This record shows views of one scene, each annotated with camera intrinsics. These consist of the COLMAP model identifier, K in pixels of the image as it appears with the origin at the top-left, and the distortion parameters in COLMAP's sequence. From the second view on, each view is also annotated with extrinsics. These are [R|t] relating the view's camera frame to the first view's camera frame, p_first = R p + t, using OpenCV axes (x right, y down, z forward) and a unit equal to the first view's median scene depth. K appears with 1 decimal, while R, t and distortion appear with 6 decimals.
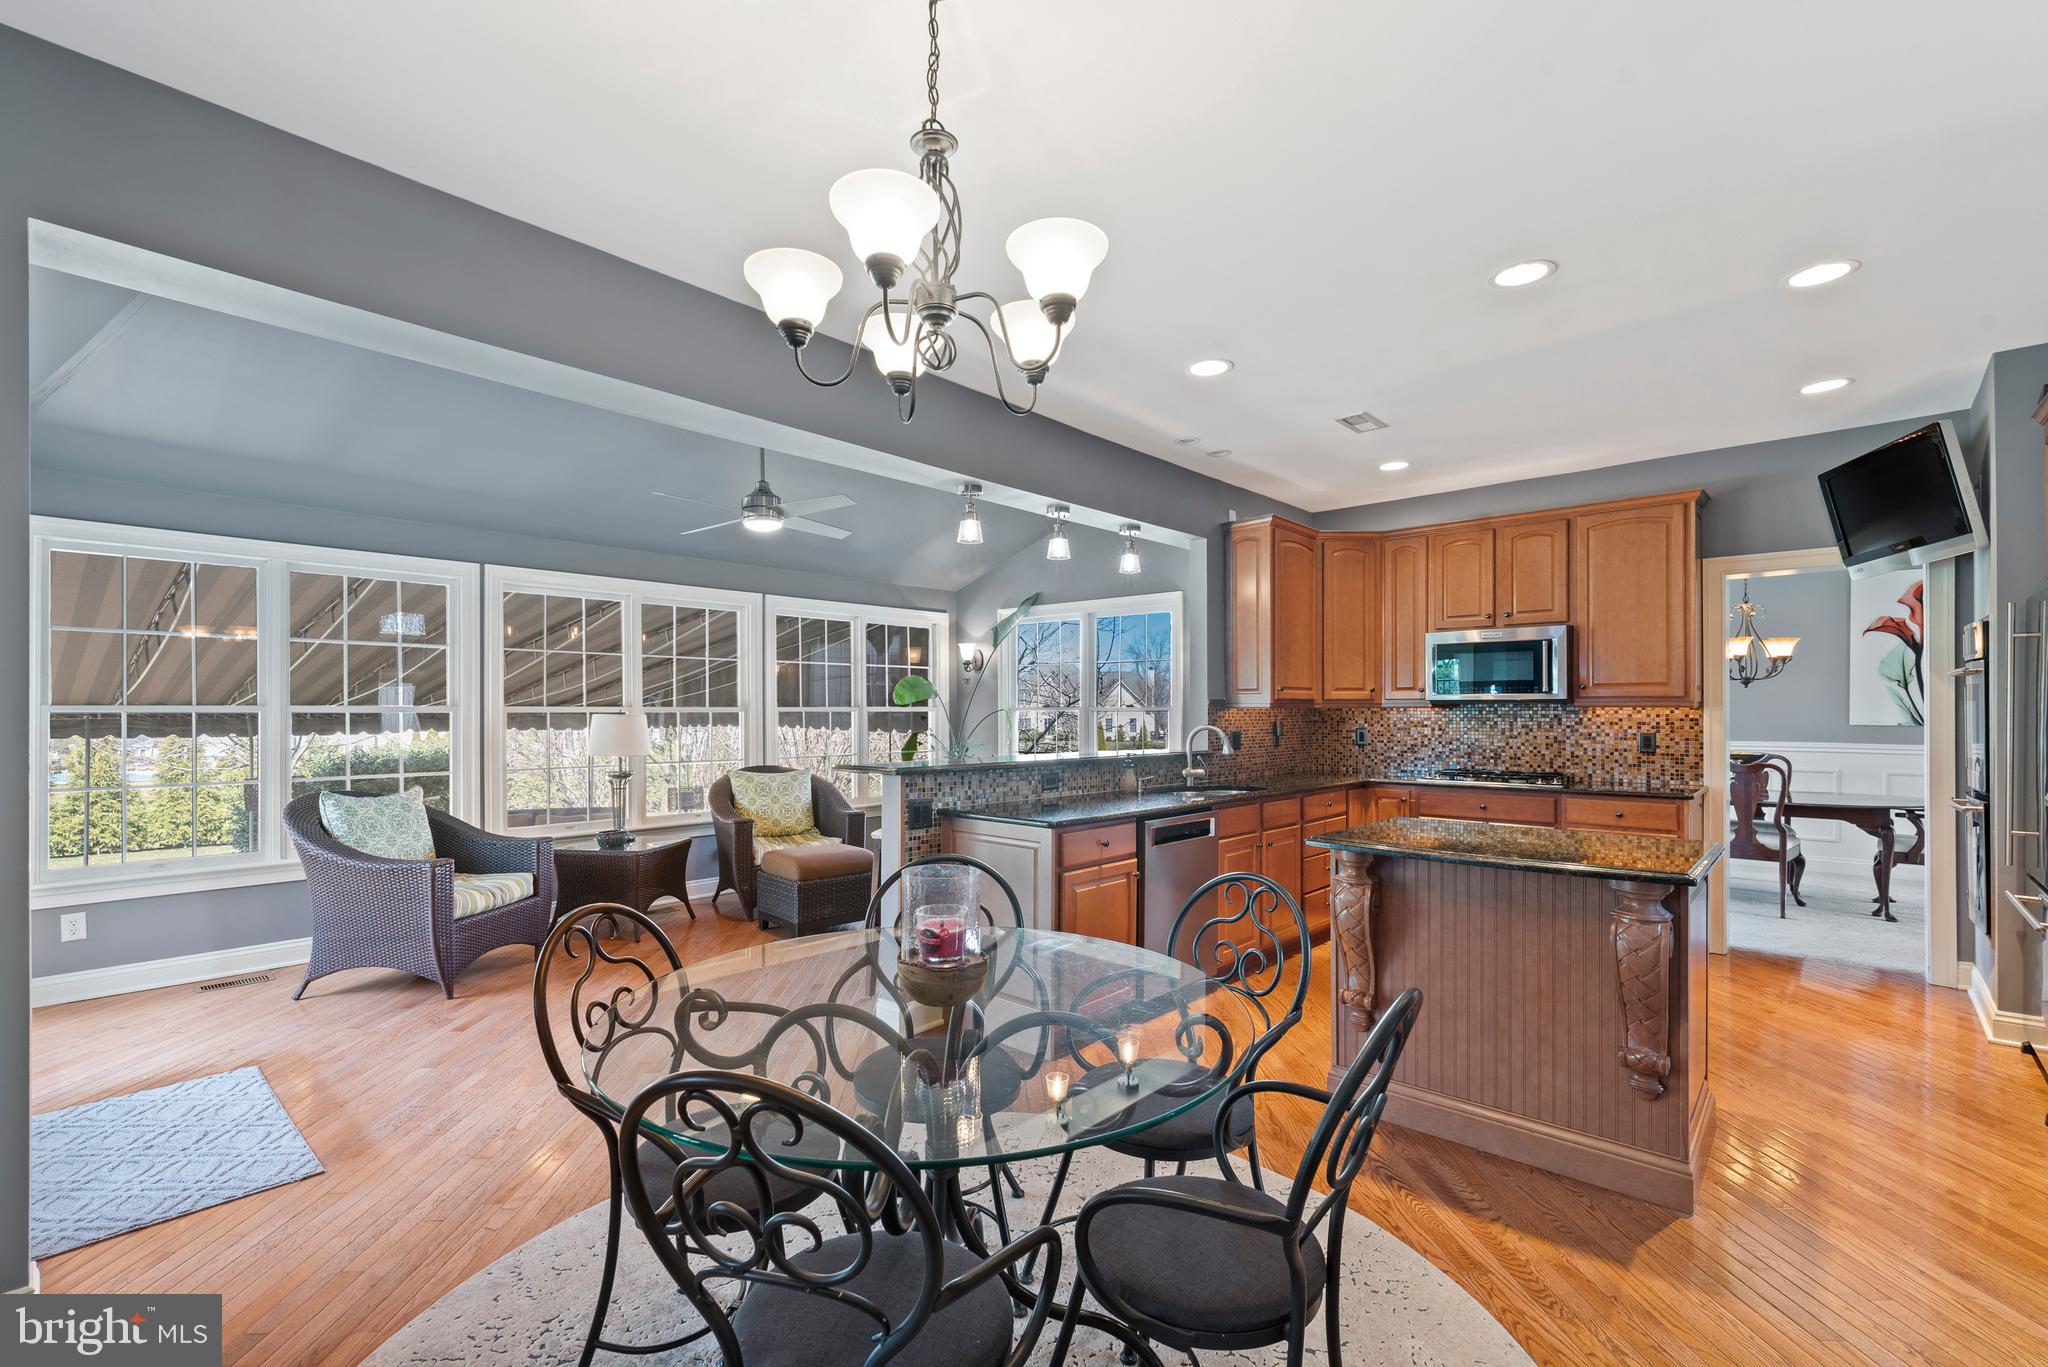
lens RADIAL K [[892.1, 0, 1021.0], [0, 892.1, 693.9], [0, 0, 1]] dist [0.002224, -0.002256]
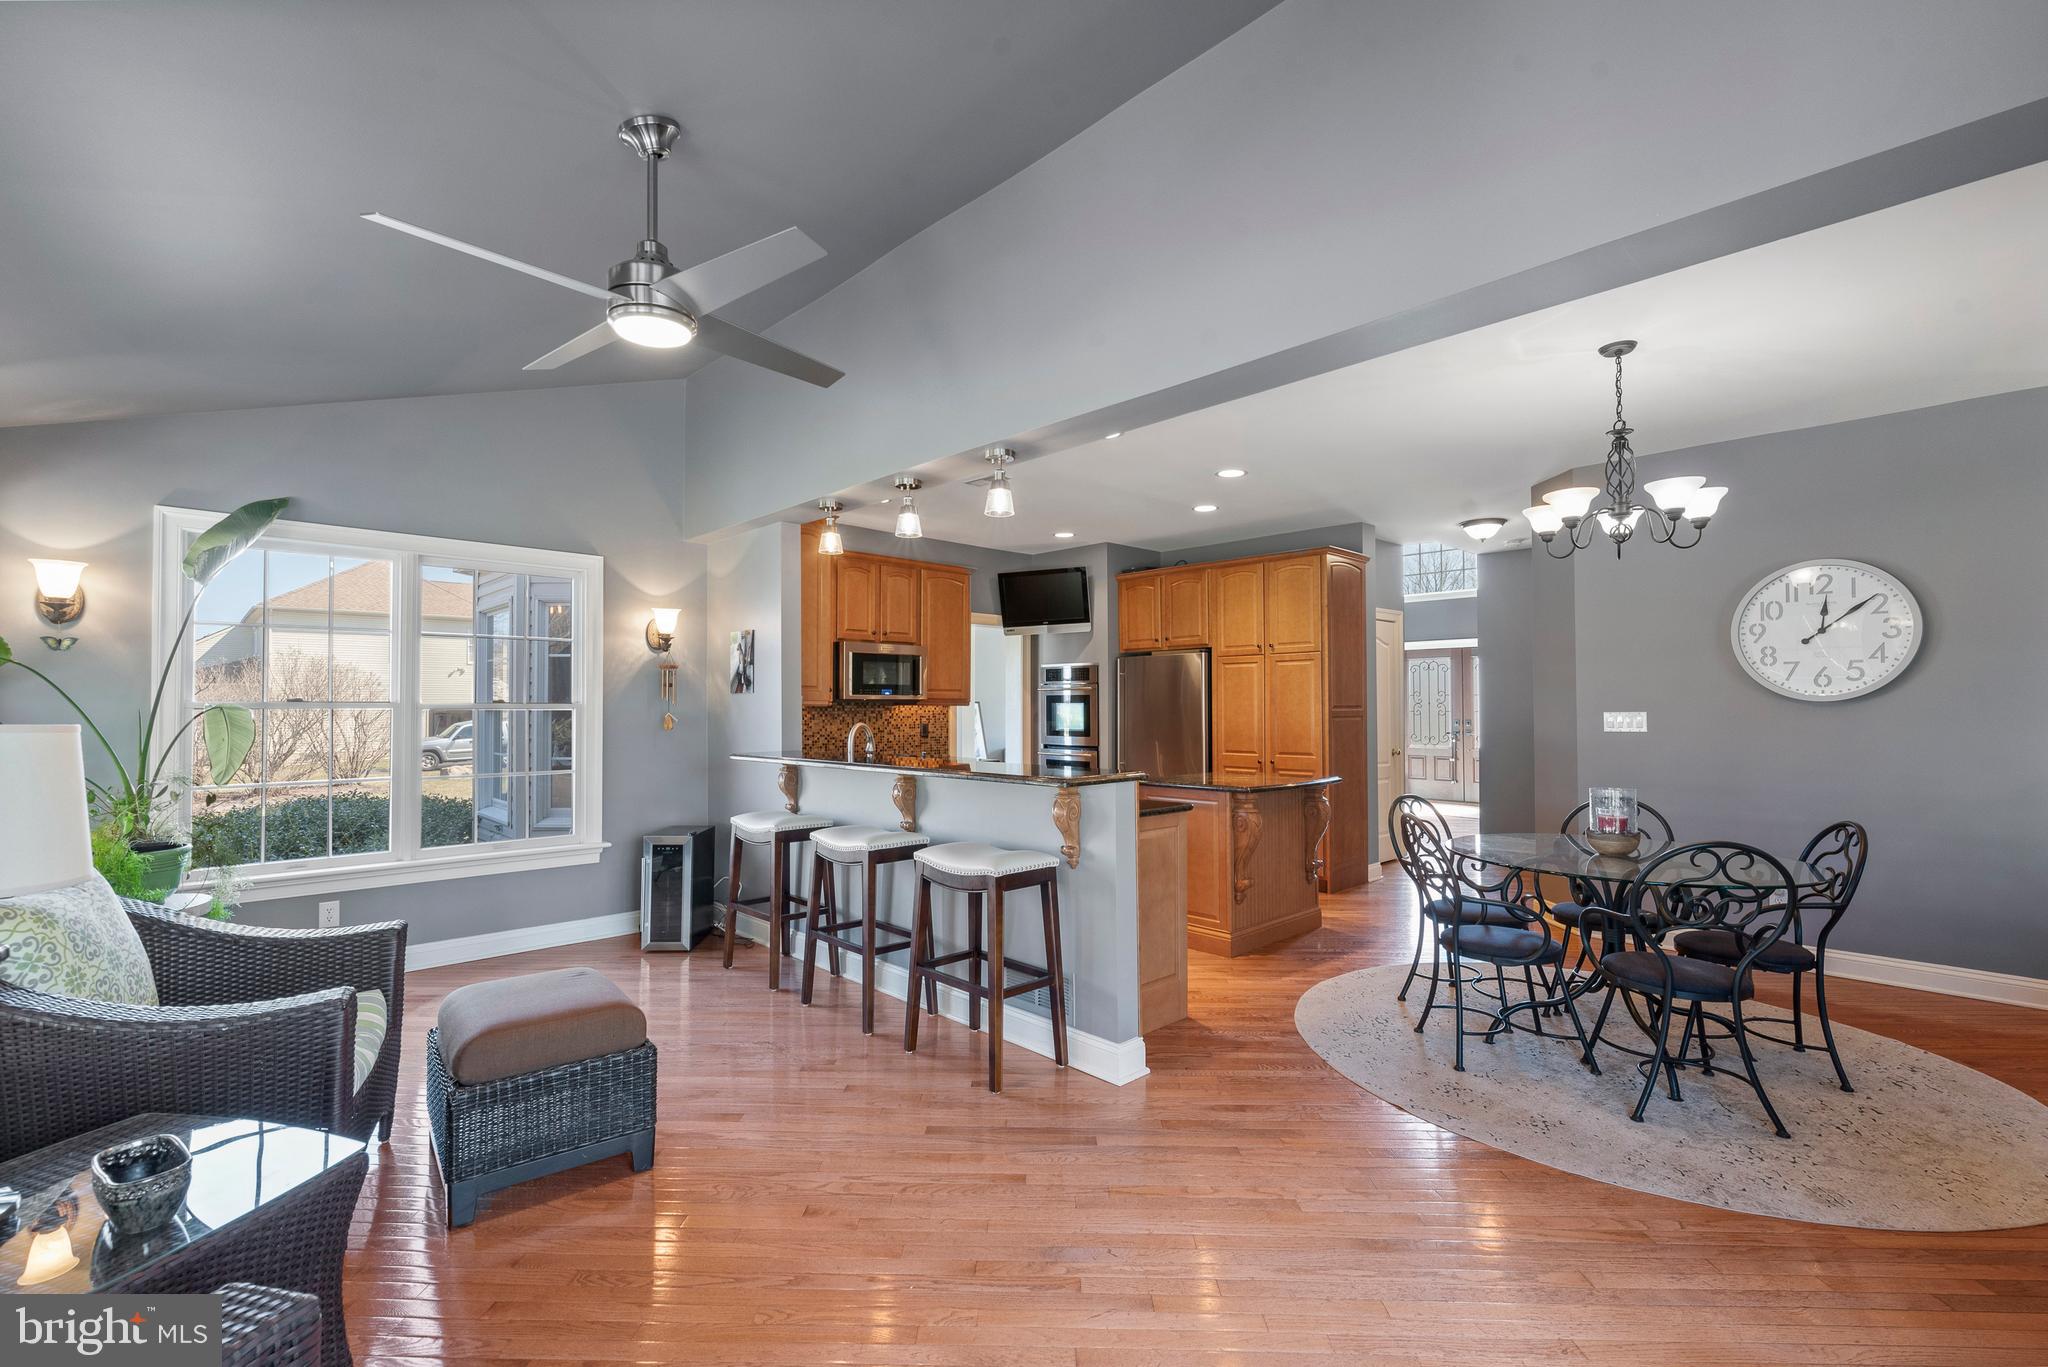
lens RADIAL K [[892.1, 0, 1030.3], [0, 892.1, 697.7], [0, 0, 1]] dist [0.002224, -0.002256]
pose [[0.070076, 0.012340, 0.997465, -0.728785], [-0.019362, 0.999752, -0.011008, 0.013766], [-0.997354, -0.018542, 0.070297, 0.706046]]
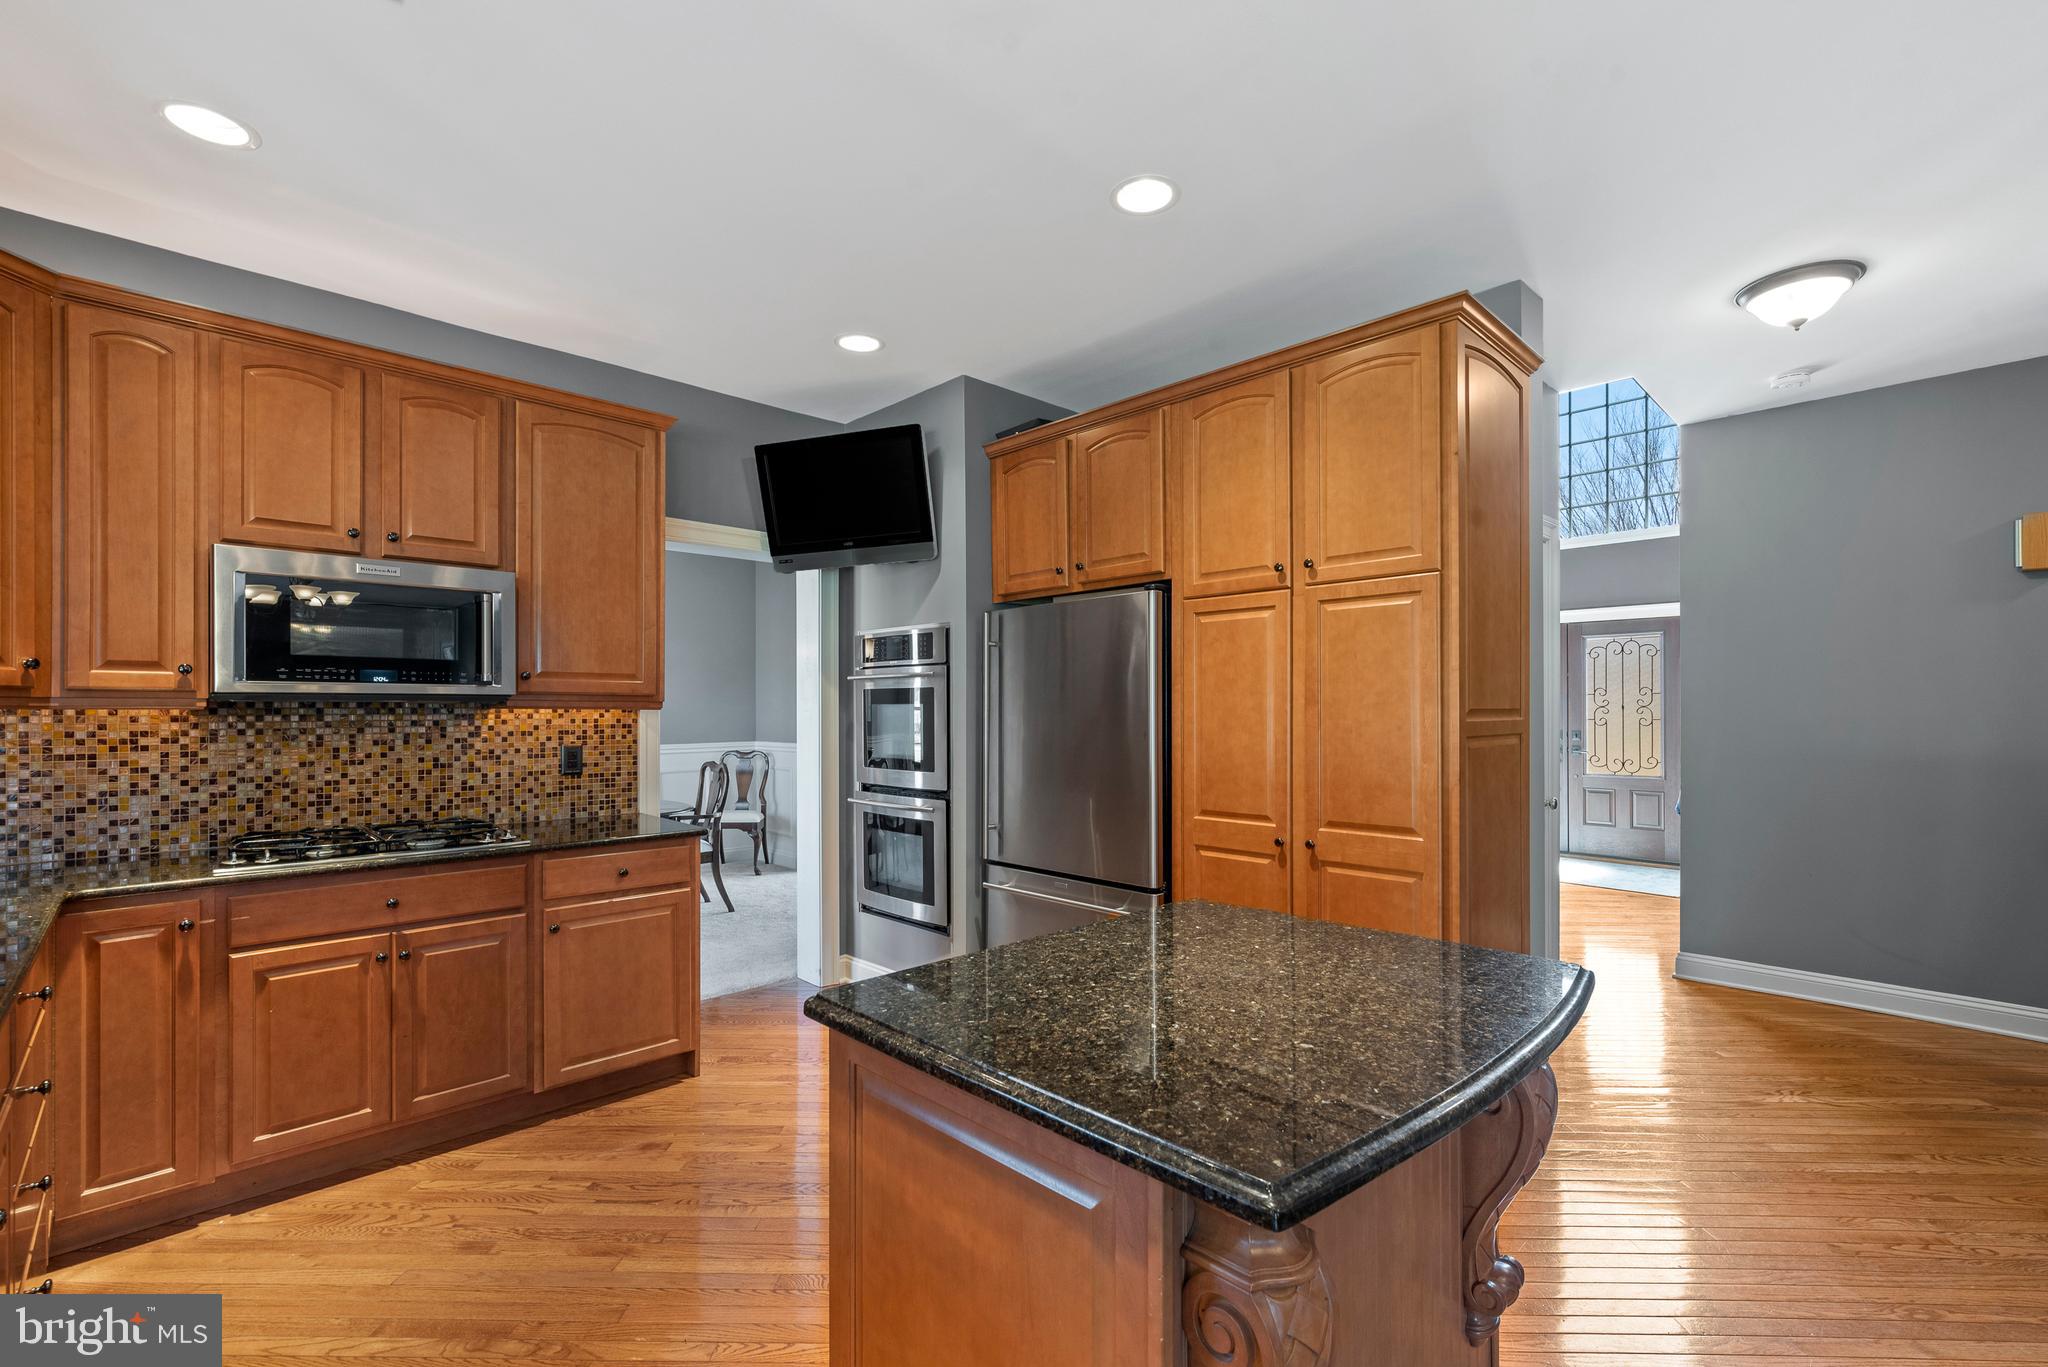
lens RADIAL K [[892.1, 0, 1042.1], [0, 892.1, 711.2], [0, 0, 1]] dist [0.002224, -0.002256]
pose [[0.055692, -0.002388, 0.998445, 0.027011], [-0.019805, 0.999798, 0.003496, 0.006865], [-0.998252, -0.019969, 0.055634, 0.580500]]
